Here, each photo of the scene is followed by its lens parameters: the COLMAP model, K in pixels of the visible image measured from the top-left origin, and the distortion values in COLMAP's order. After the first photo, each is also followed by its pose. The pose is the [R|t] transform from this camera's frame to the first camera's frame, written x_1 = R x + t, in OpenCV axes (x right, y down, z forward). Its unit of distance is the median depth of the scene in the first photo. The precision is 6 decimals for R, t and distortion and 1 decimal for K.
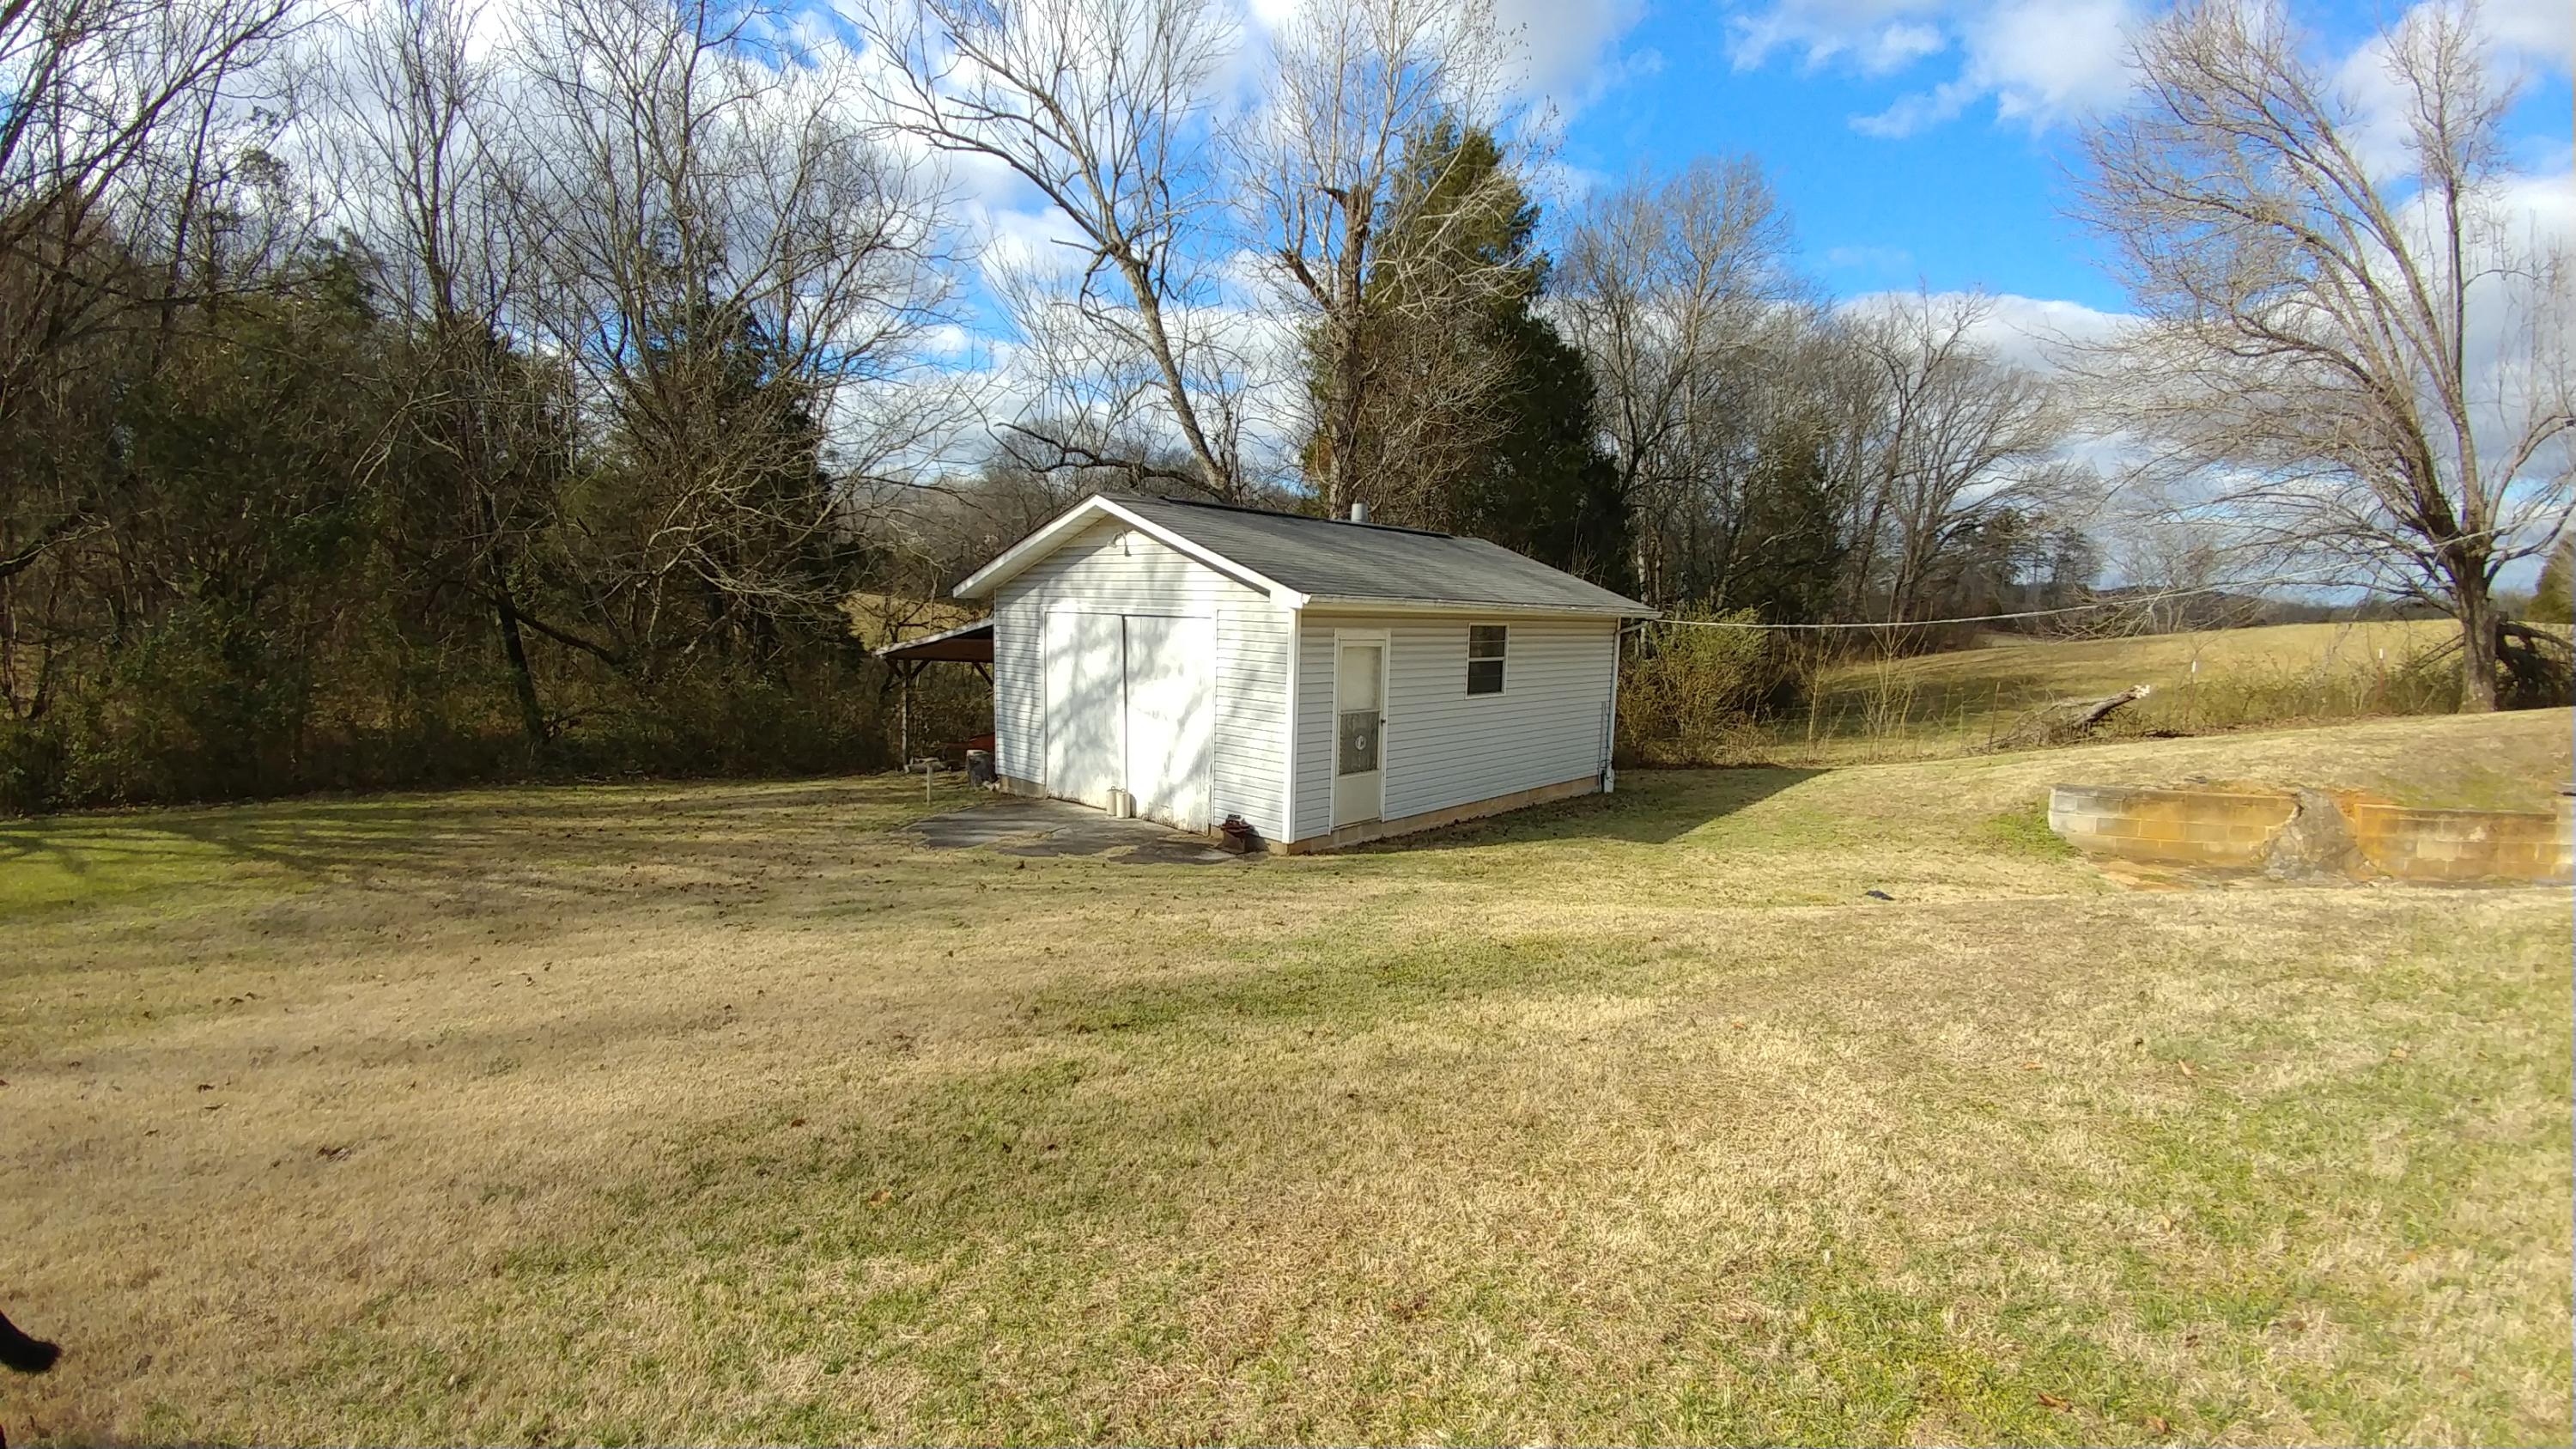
lens RADIAL K [[1048.7, 0, 1288.0], [0, 1048.7, 724.5], [0, 0, 1]] dist [0.012917, -0.028111]
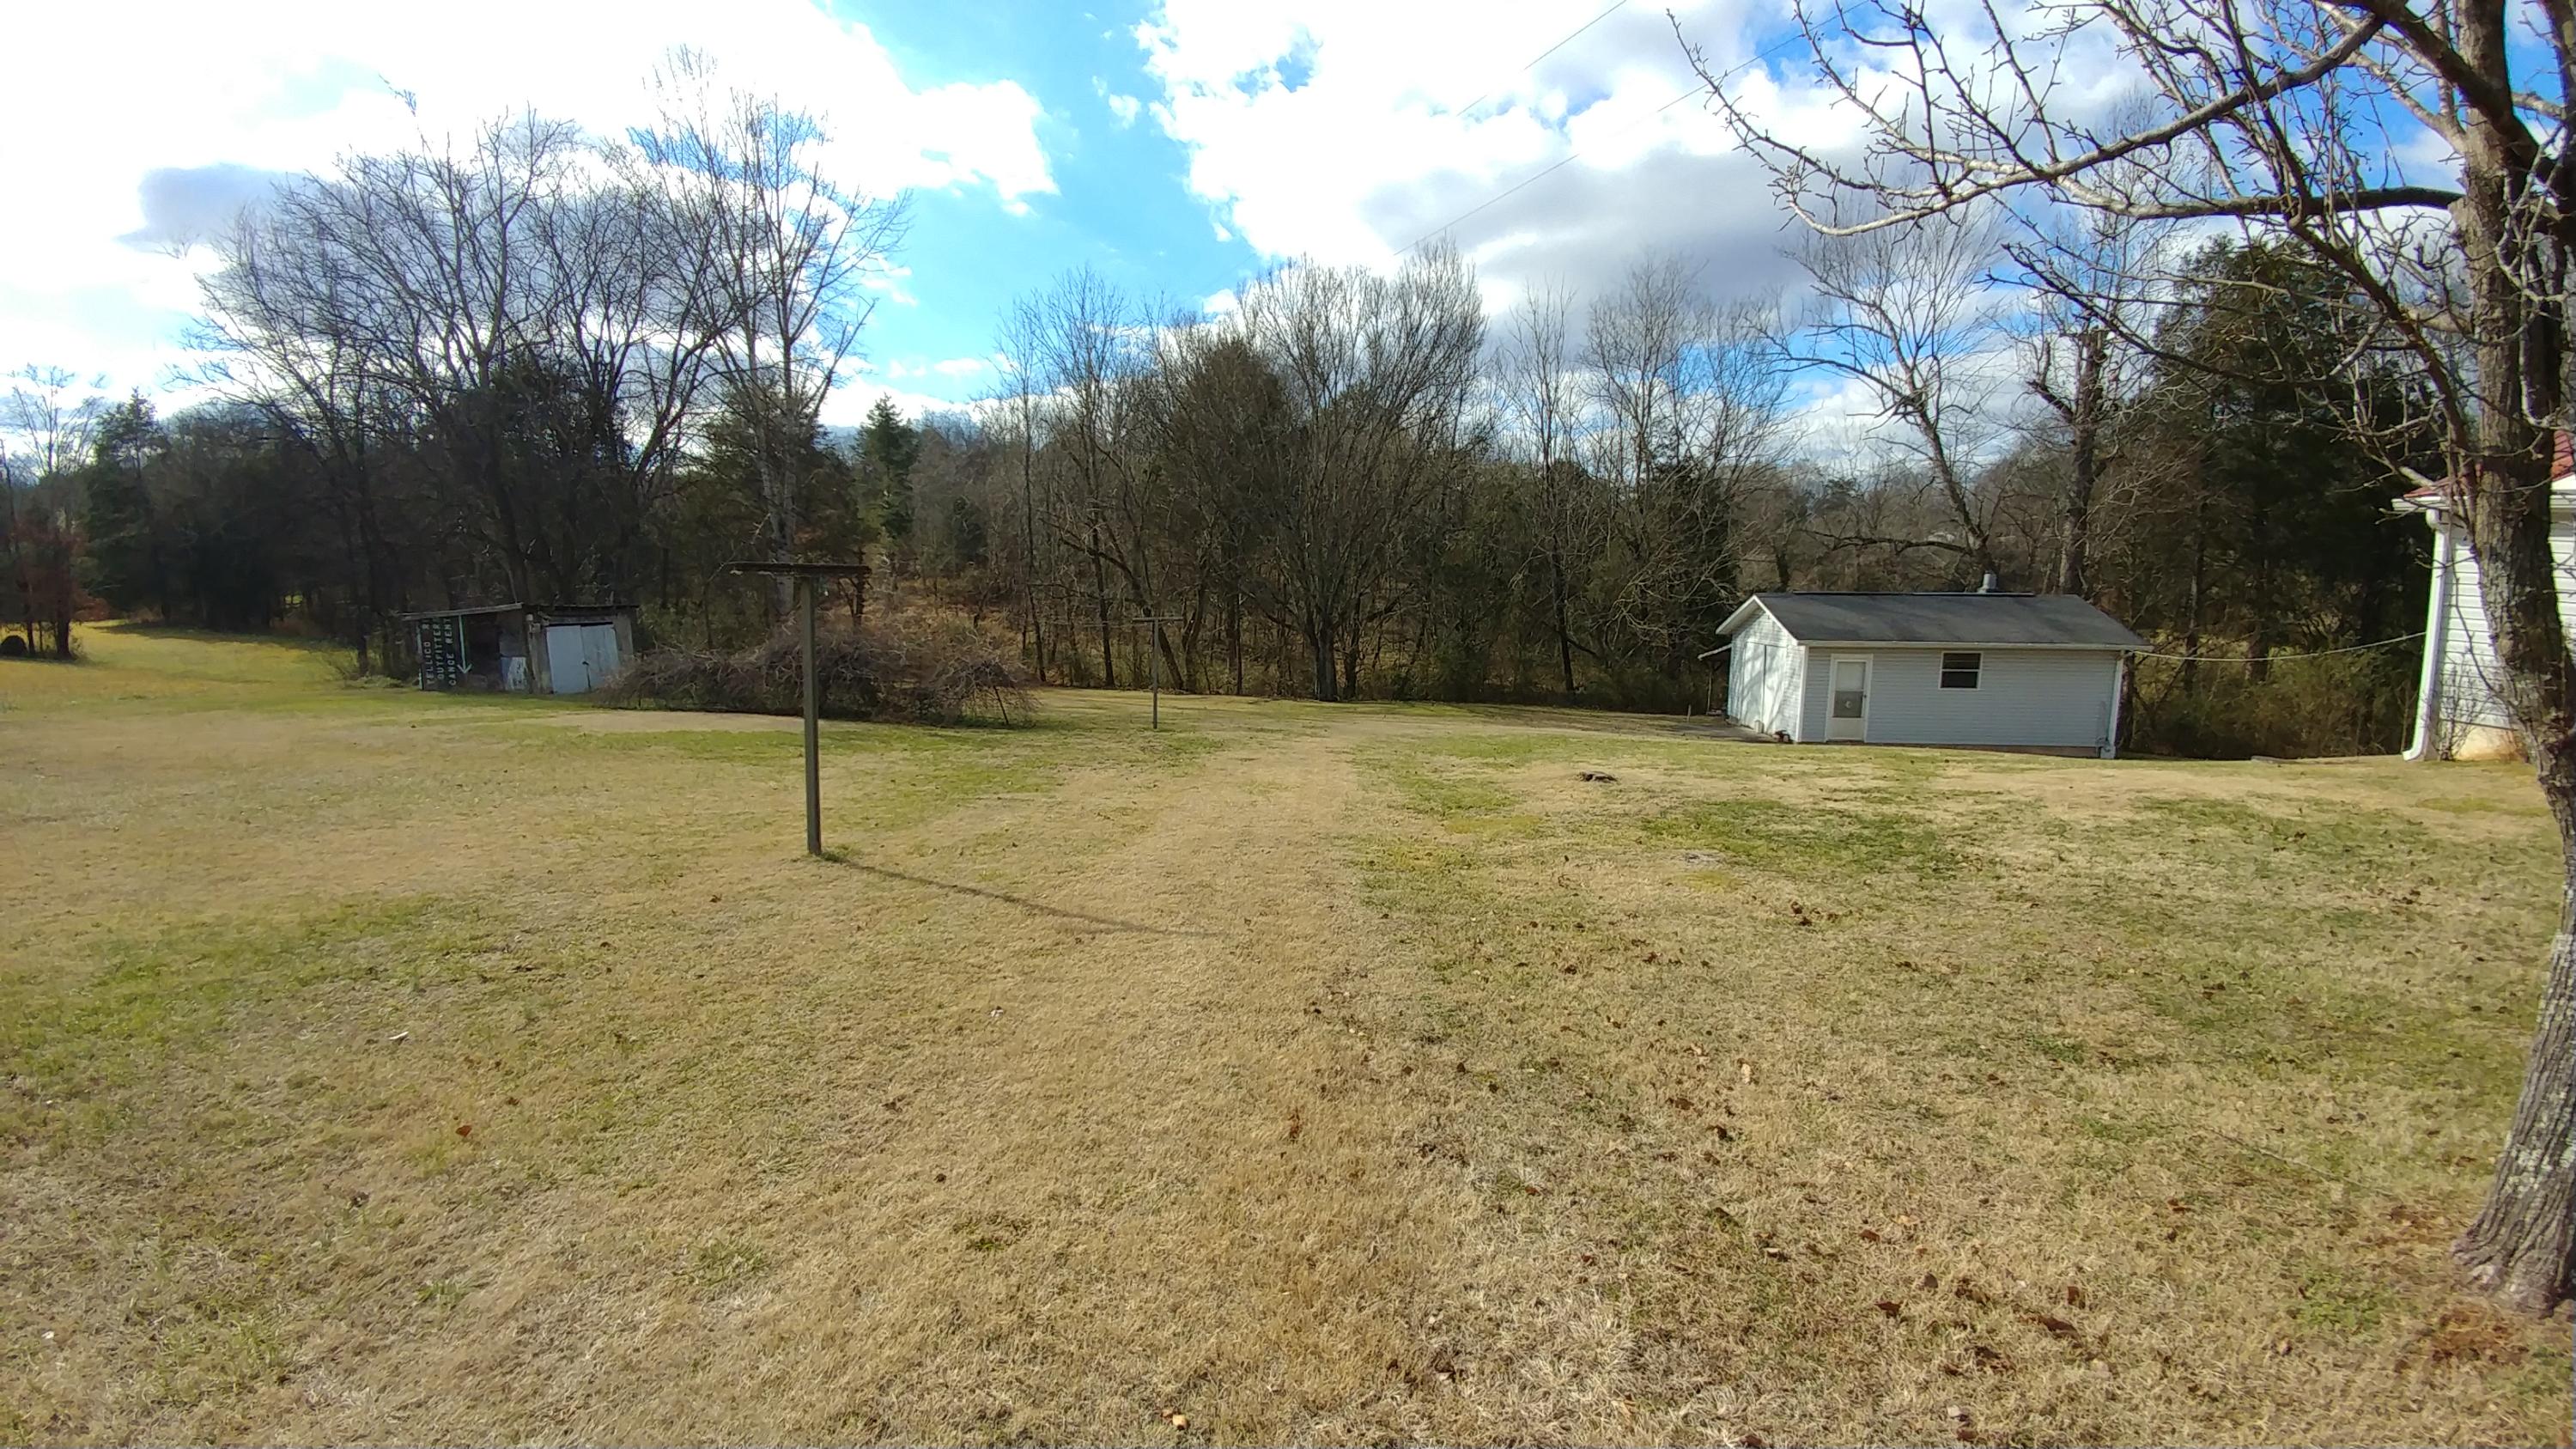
lens RADIAL K [[1029.5, 0, 1288.0], [0, 1029.5, 724.5], [0, 0, 1]] dist [-0.001494, -0.036550]
pose [[0.620418, 0.082534, -0.779916, 0.977318], [-0.079401, 0.995948, 0.042232, 0.059382], [0.780242, 0.035724, 0.624457, -1.266237]]
